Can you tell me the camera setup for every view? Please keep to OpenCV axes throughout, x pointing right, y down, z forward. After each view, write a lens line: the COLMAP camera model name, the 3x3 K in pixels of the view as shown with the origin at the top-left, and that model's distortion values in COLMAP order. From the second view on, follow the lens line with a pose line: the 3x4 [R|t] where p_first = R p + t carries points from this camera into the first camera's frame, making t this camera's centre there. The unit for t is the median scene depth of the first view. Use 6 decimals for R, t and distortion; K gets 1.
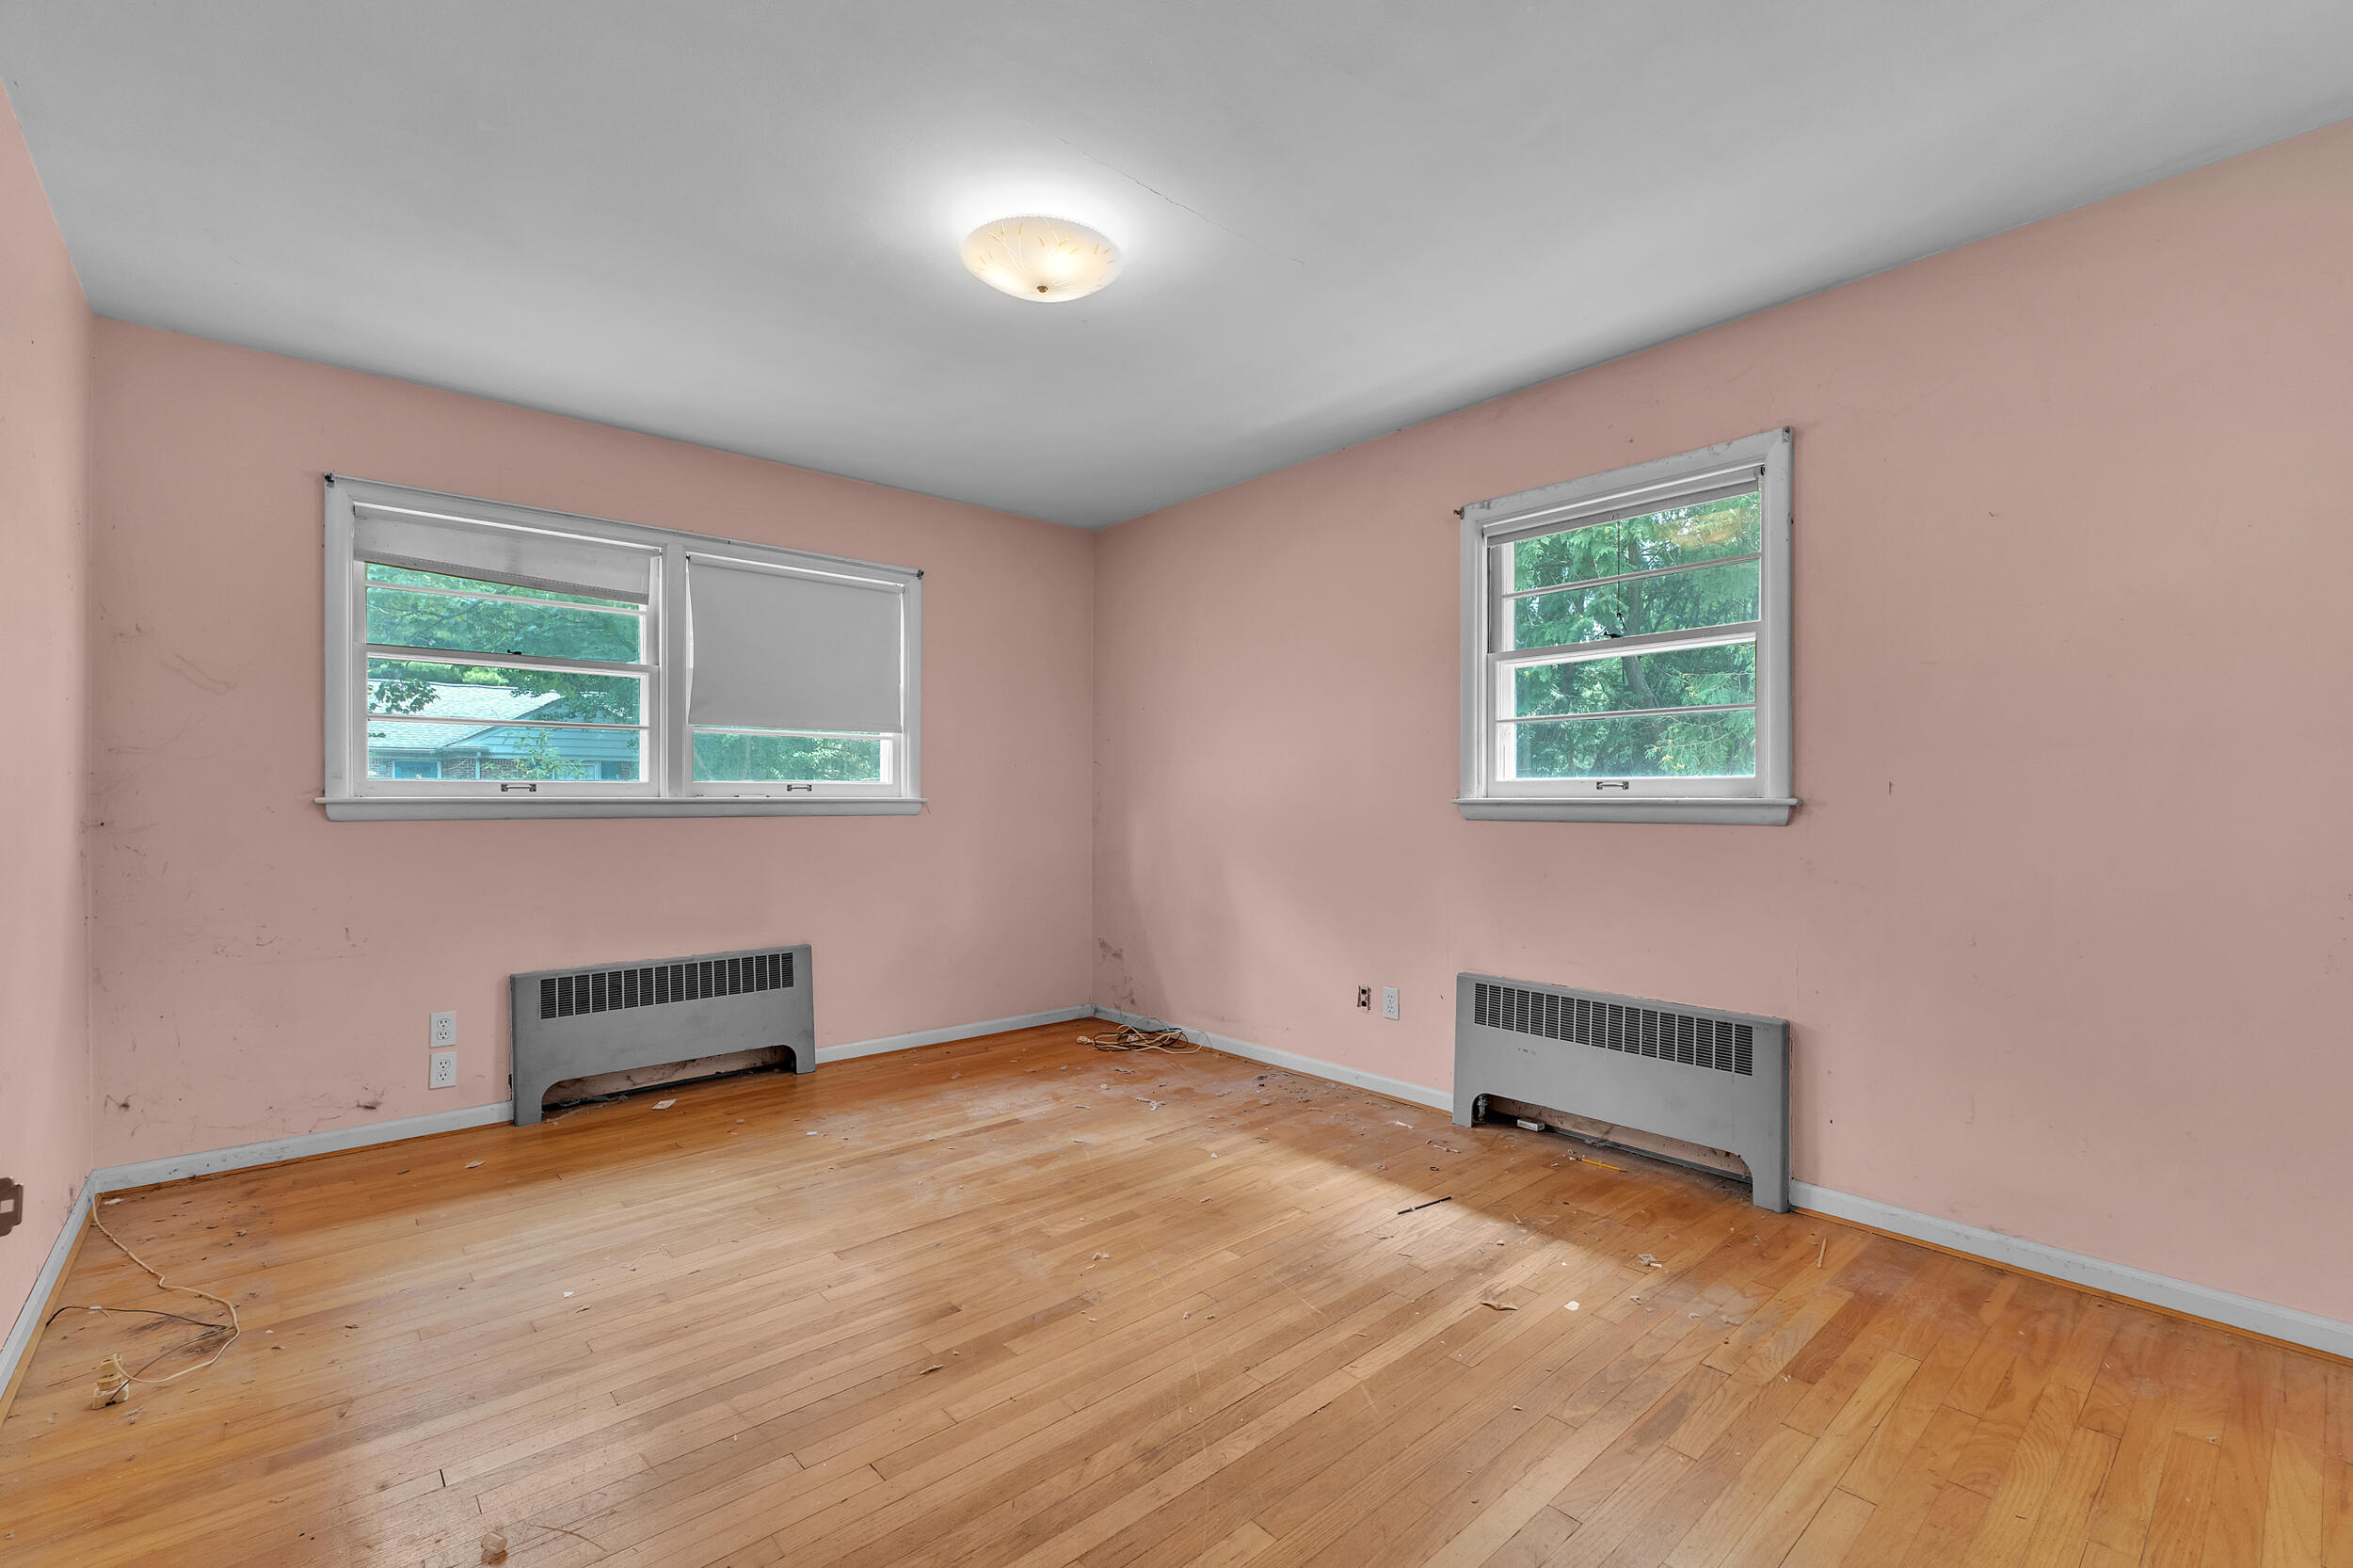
lens RADIAL K [[1015.6, 0, 1185.6], [0, 1015.6, 791.4], [0, 0, 1]] dist [0.004279, 0.000148]
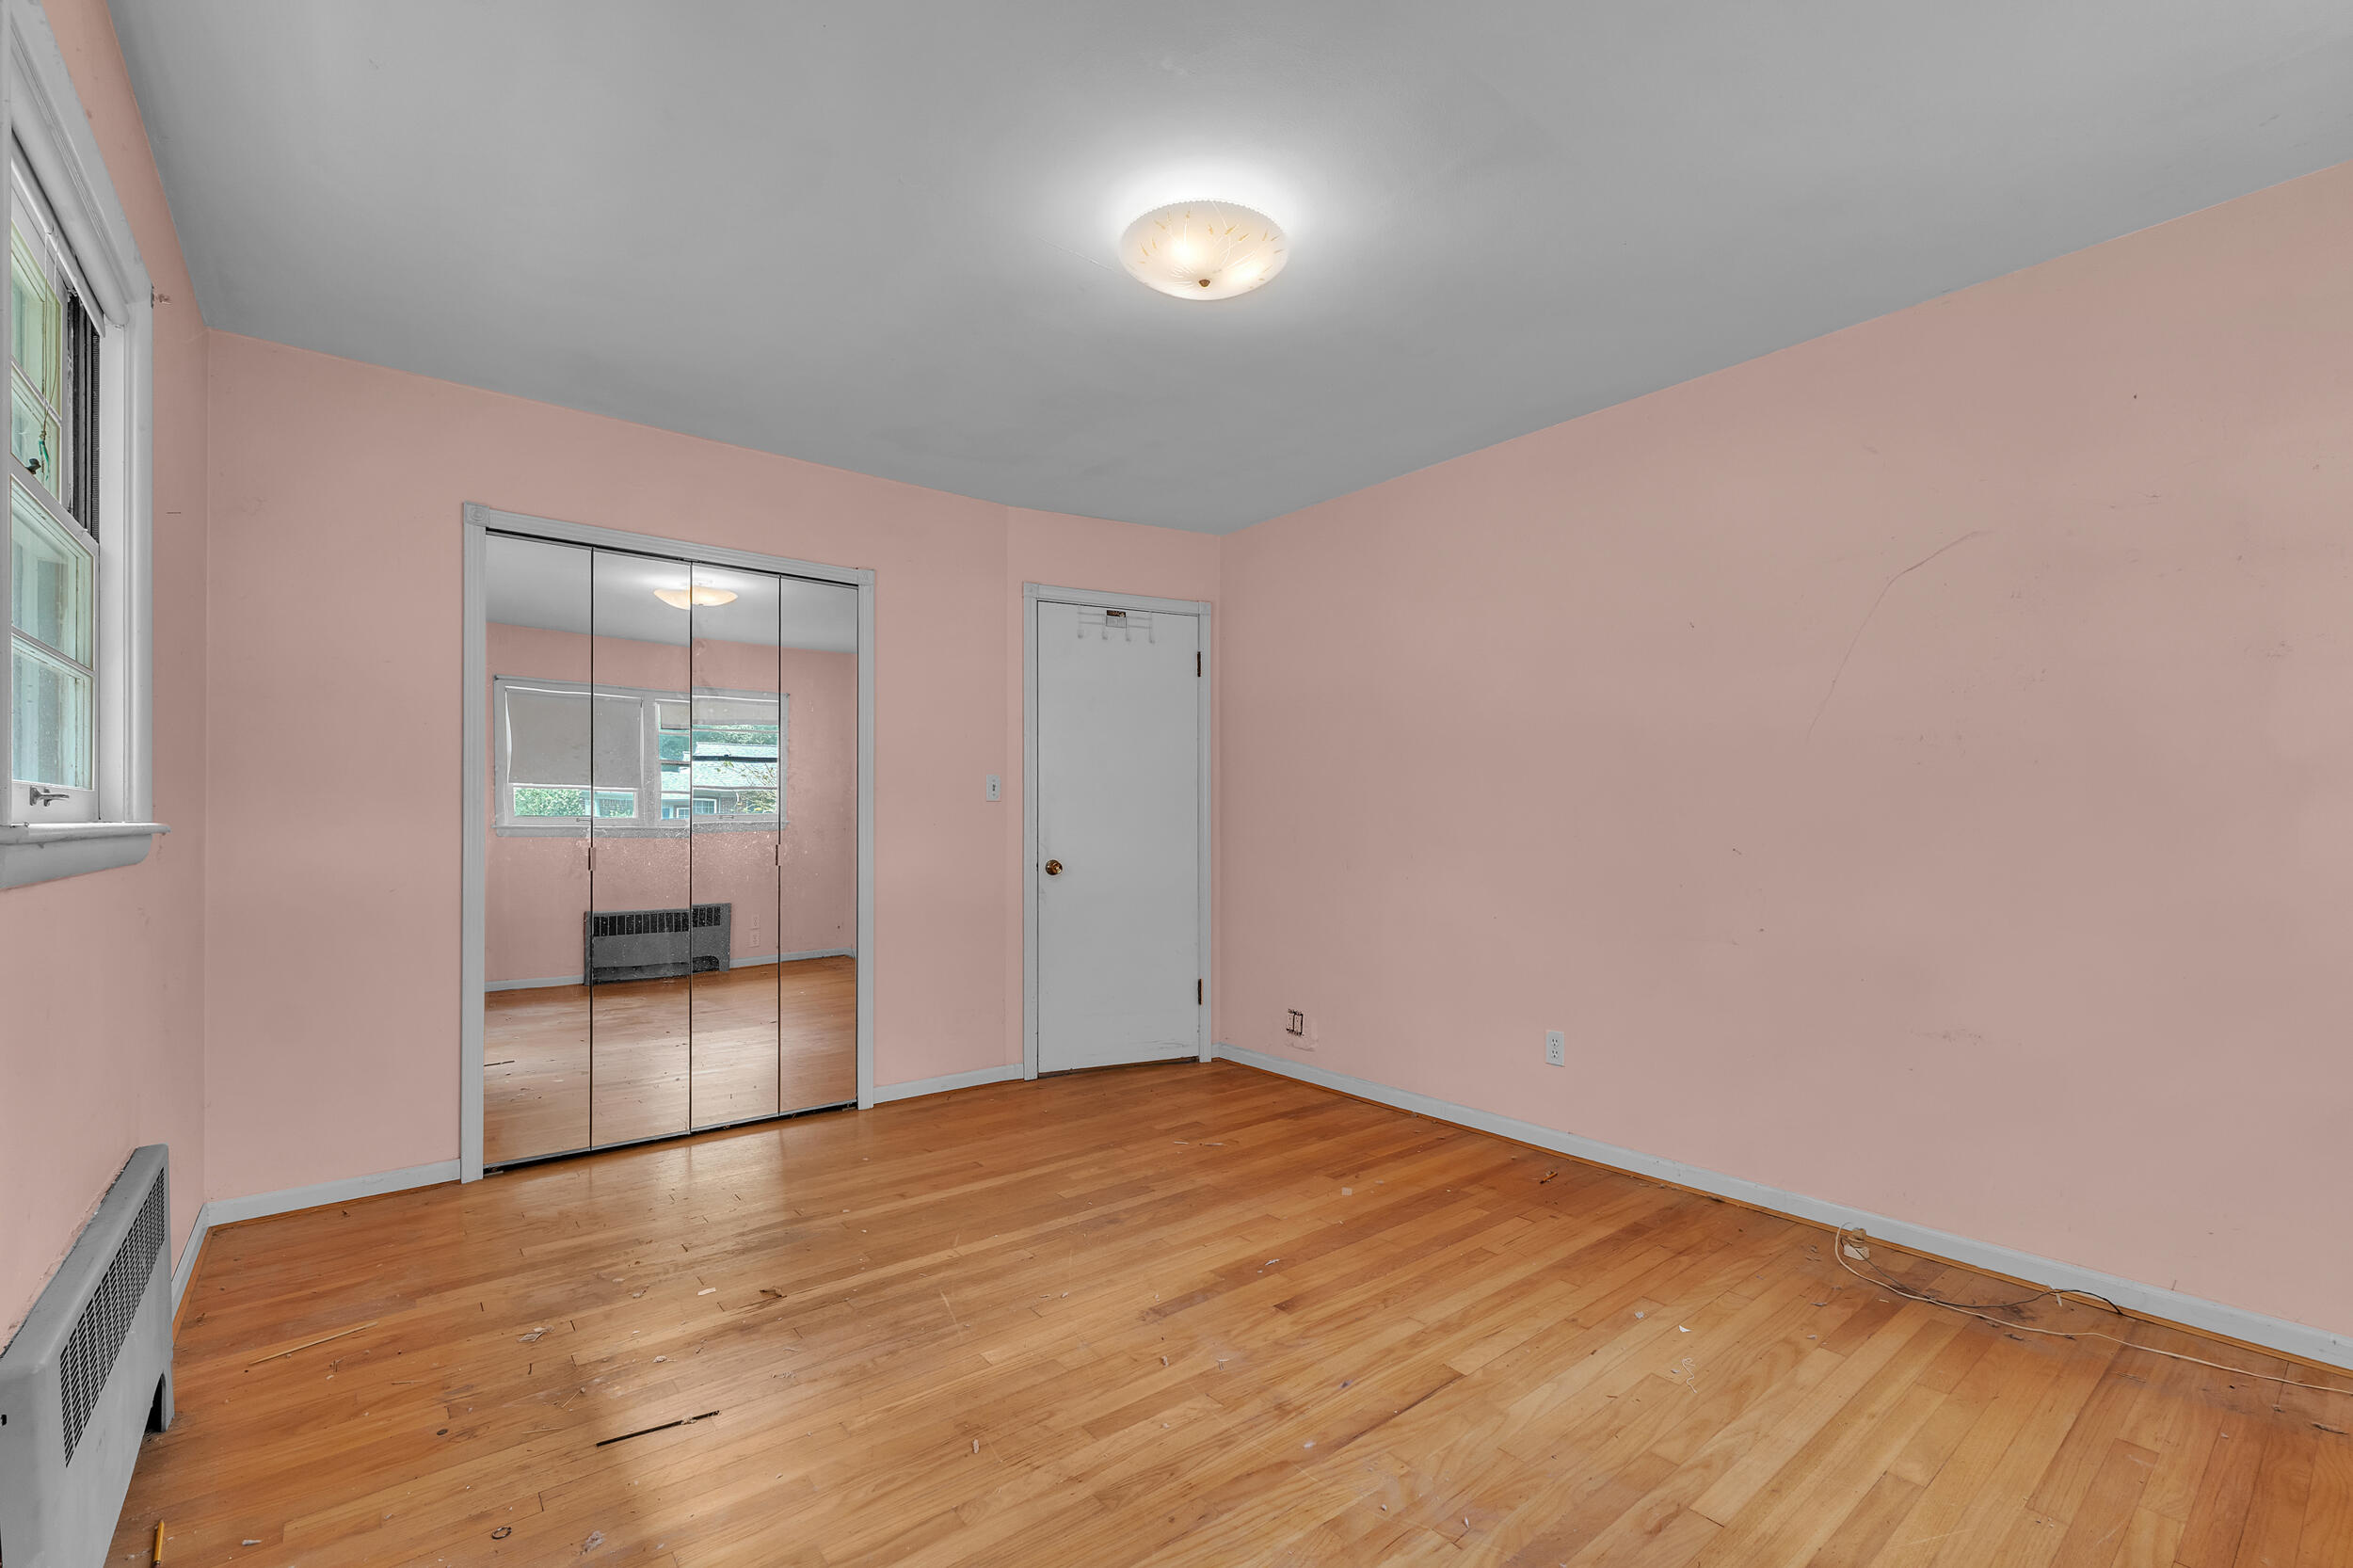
lens RADIAL K [[1015.6, 0, 1178.9], [0, 1015.6, 805.5], [0, 0, 1]] dist [0.004279, 0.000148]
pose [[-0.998516, -0.000573, 0.054464, -0.170458], [-0.001614, 0.999817, -0.019074, 0.008572], [-0.054443, -0.019134, -0.998334, 1.964242]]
